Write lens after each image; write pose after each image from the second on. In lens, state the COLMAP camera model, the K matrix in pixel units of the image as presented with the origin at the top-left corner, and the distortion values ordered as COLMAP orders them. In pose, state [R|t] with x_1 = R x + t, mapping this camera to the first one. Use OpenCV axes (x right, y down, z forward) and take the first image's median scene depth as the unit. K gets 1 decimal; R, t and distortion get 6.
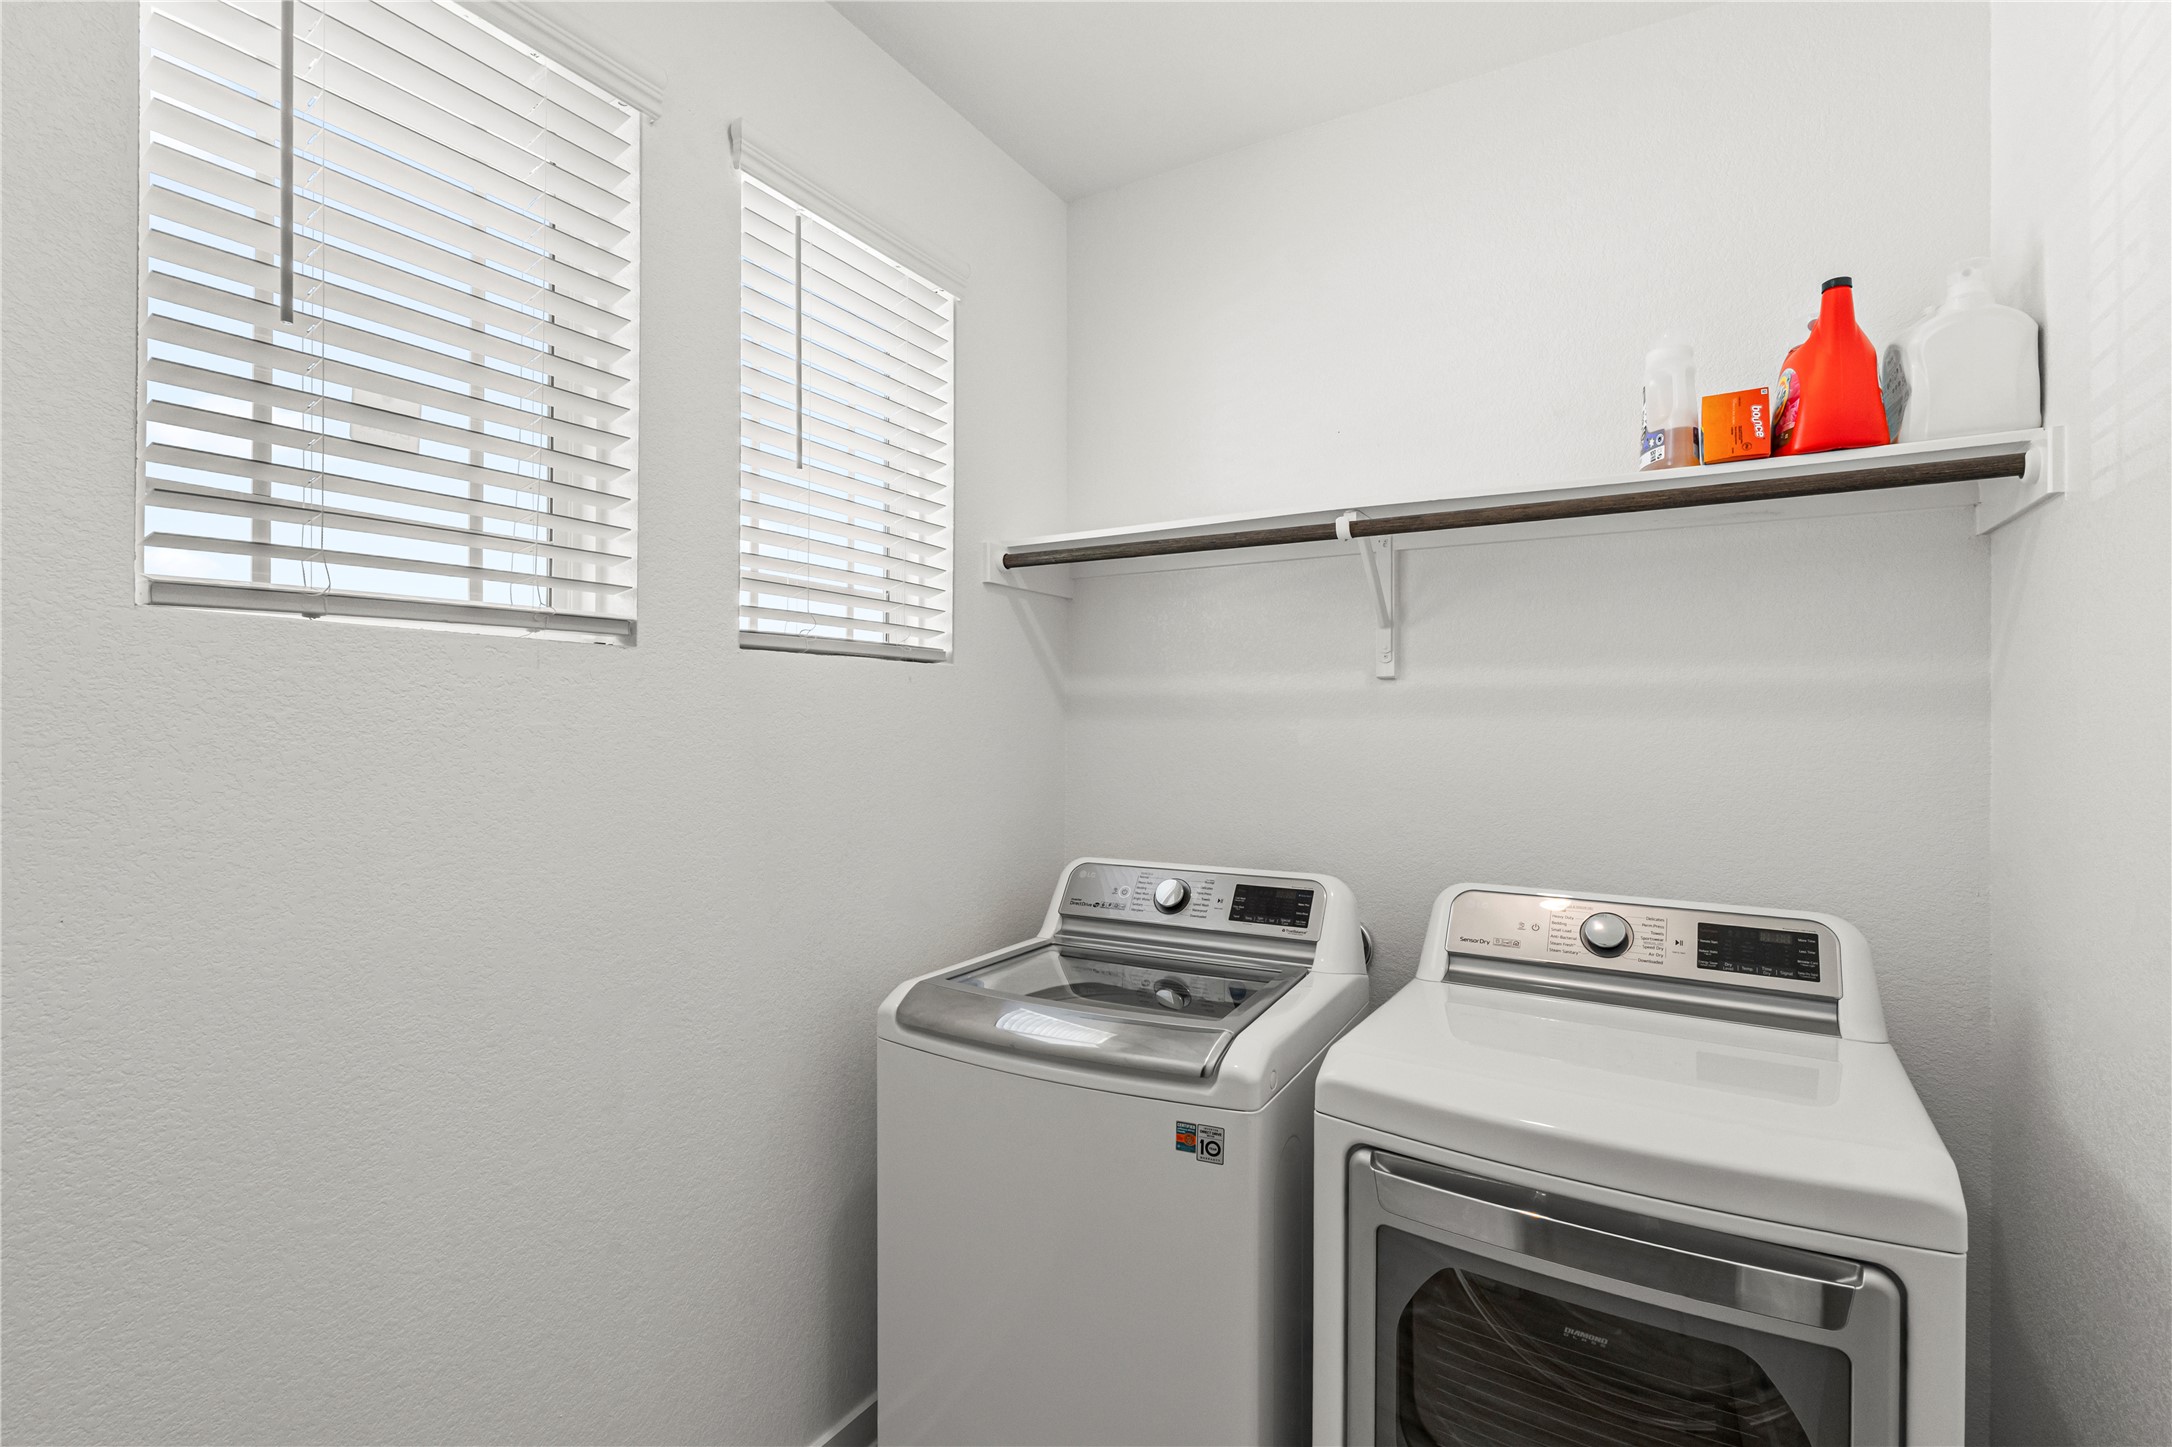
lens RADIAL K [[1010.7, 0, 1088.4], [0, 1010.7, 723.0], [0, 0, 1]] dist [-0.002243, 0.000205]
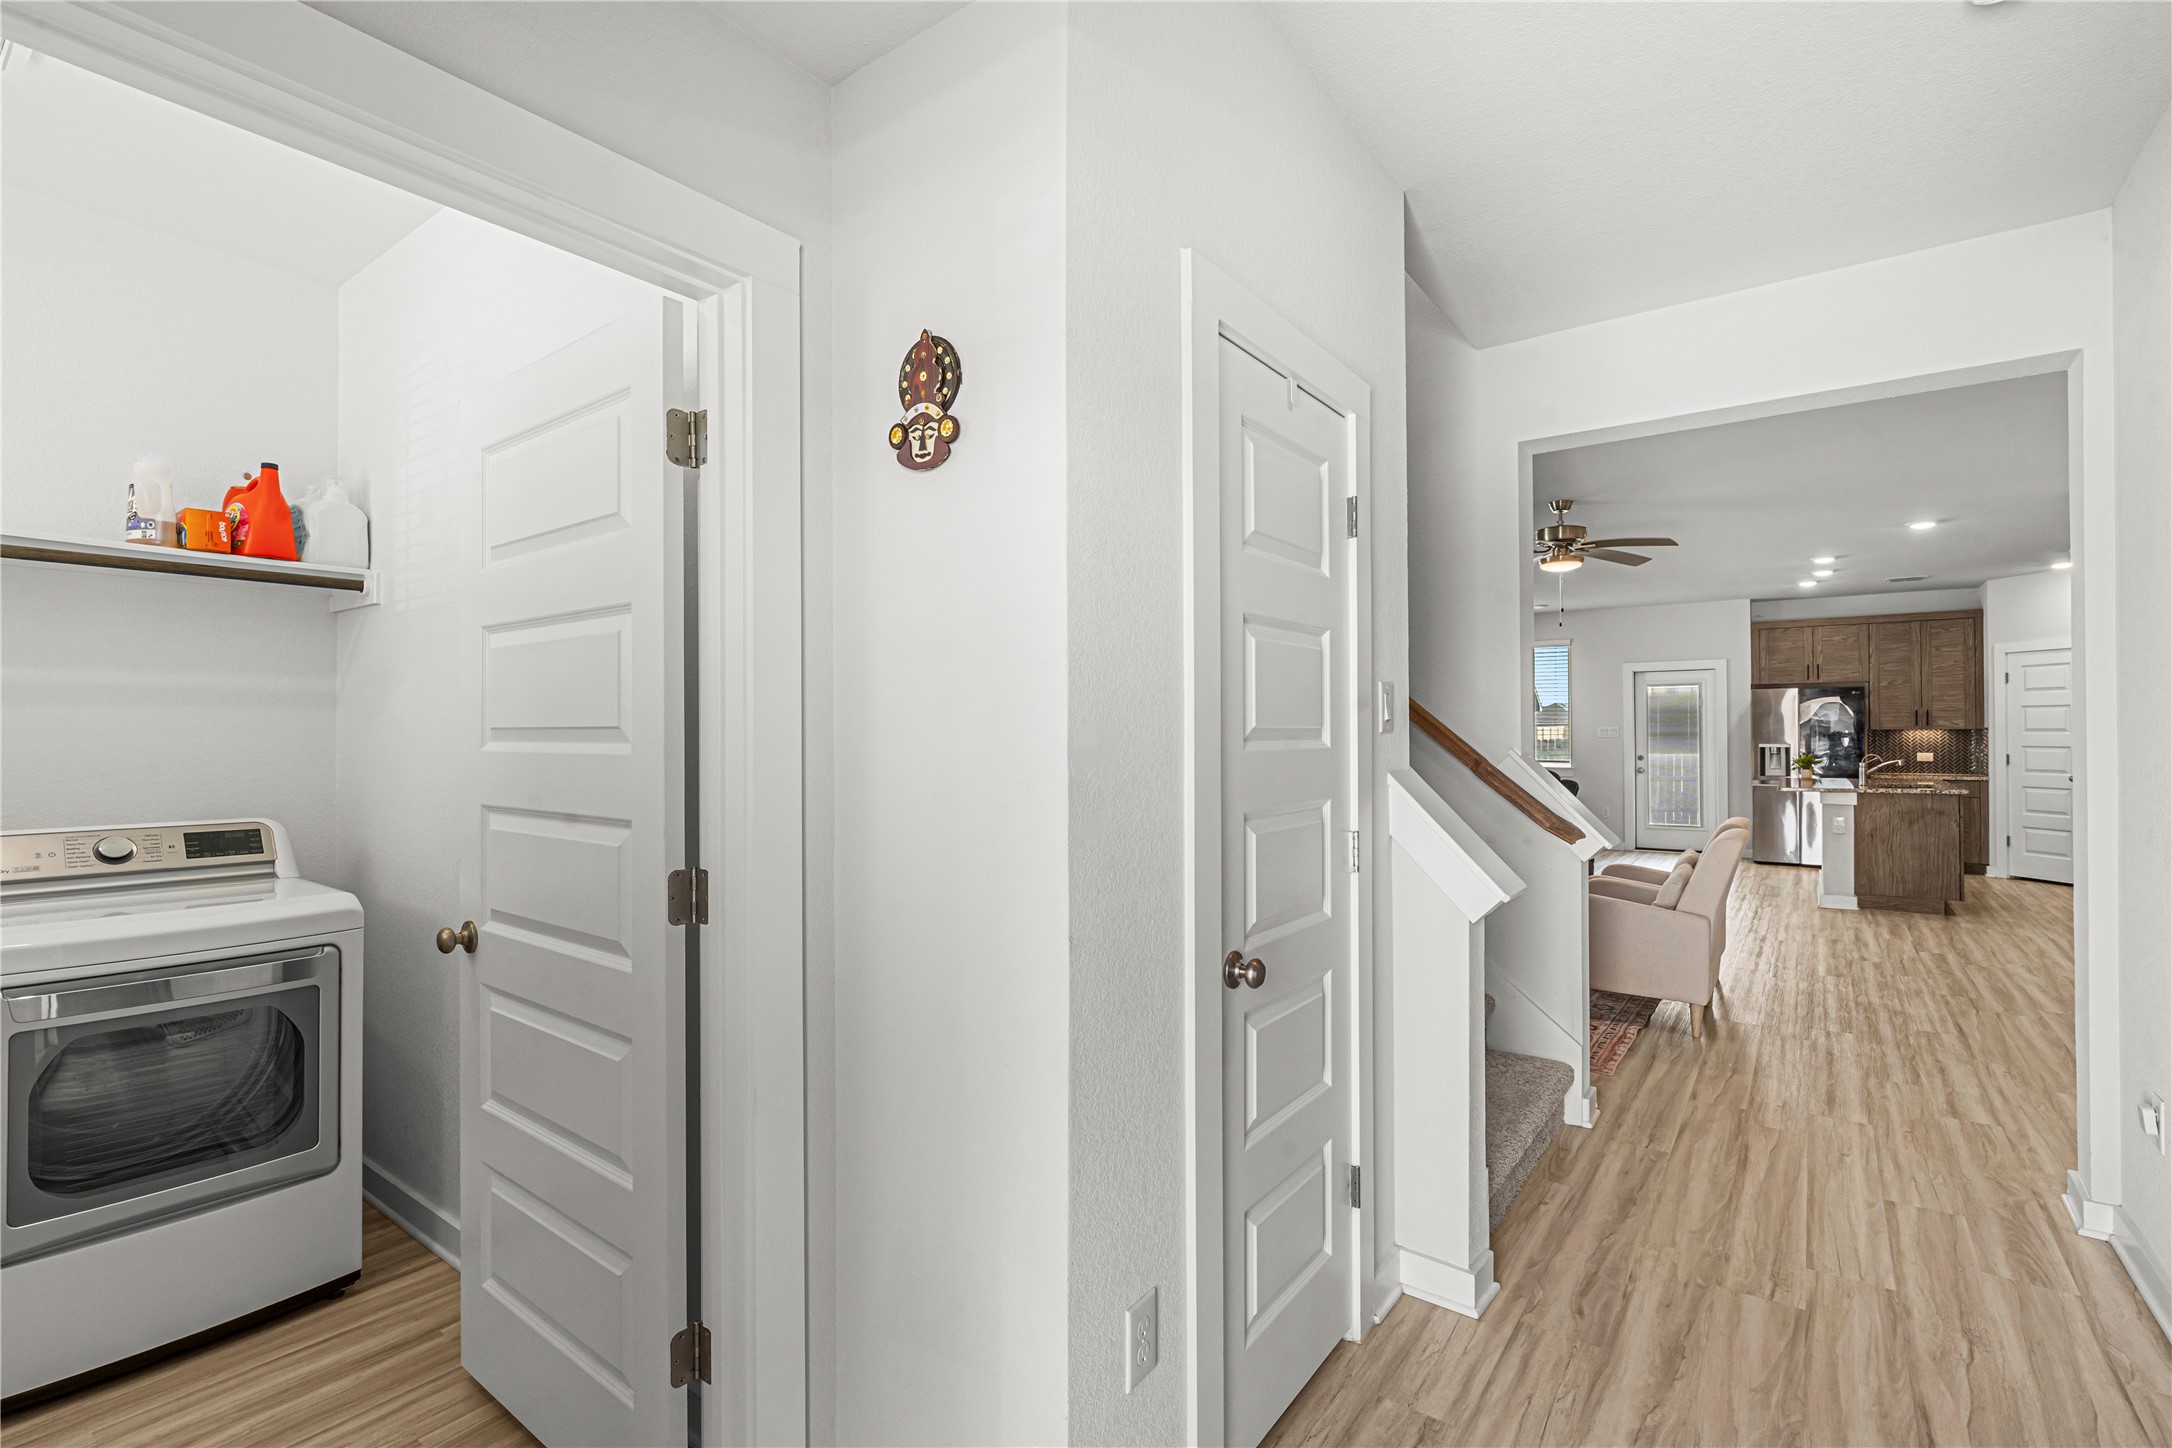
lens RADIAL K [[1010.7, 0, 1088.4], [0, 1010.7, 723.5], [0, 0, 1]] dist [-0.002243, 0.000205]
pose [[0.122819, 0.007506, 0.992401, -0.858874], [0.004177, 0.999959, -0.008080, 0.043842], [-0.992420, 0.005138, 0.122783, -0.664455]]
